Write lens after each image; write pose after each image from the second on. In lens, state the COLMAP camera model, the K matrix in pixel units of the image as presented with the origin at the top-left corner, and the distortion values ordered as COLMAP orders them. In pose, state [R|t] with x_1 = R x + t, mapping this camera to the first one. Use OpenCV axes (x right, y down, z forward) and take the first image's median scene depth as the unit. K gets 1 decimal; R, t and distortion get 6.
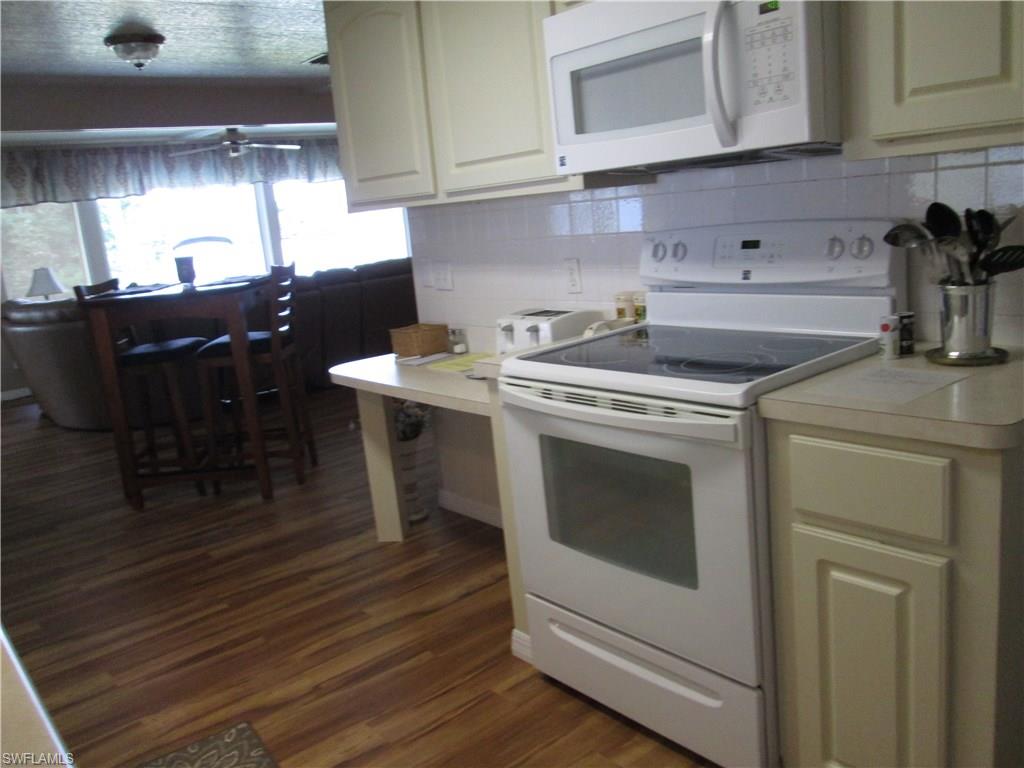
lens RADIAL K [[840.1, 0, 512.0], [0, 840.1, 384.0], [0, 0, 1]] dist [-0.000882, -0.000574]
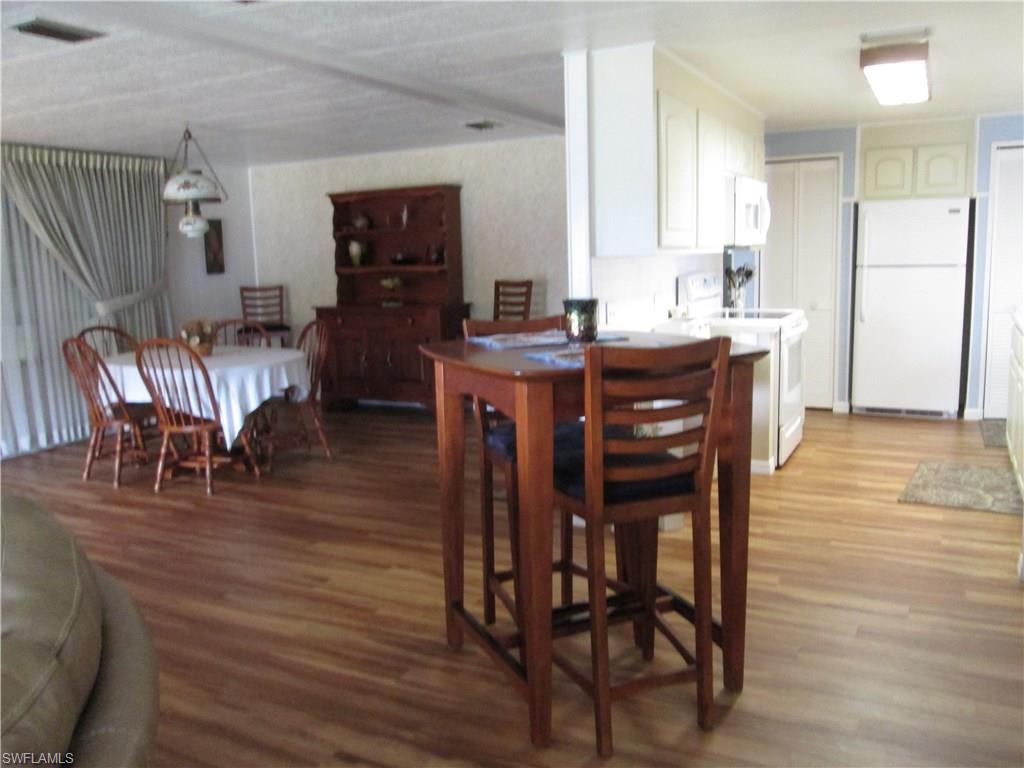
lens RADIAL K [[840.1, 0, 512.0], [0, 840.1, 384.0], [0, 0, 1]] dist [-0.000882, -0.000574]
pose [[-0.395392, -0.016873, 0.918357, -1.220749], [0.254194, 0.958771, 0.127057, -0.227309], [-0.882638, 0.283679, -0.374802, 1.712268]]
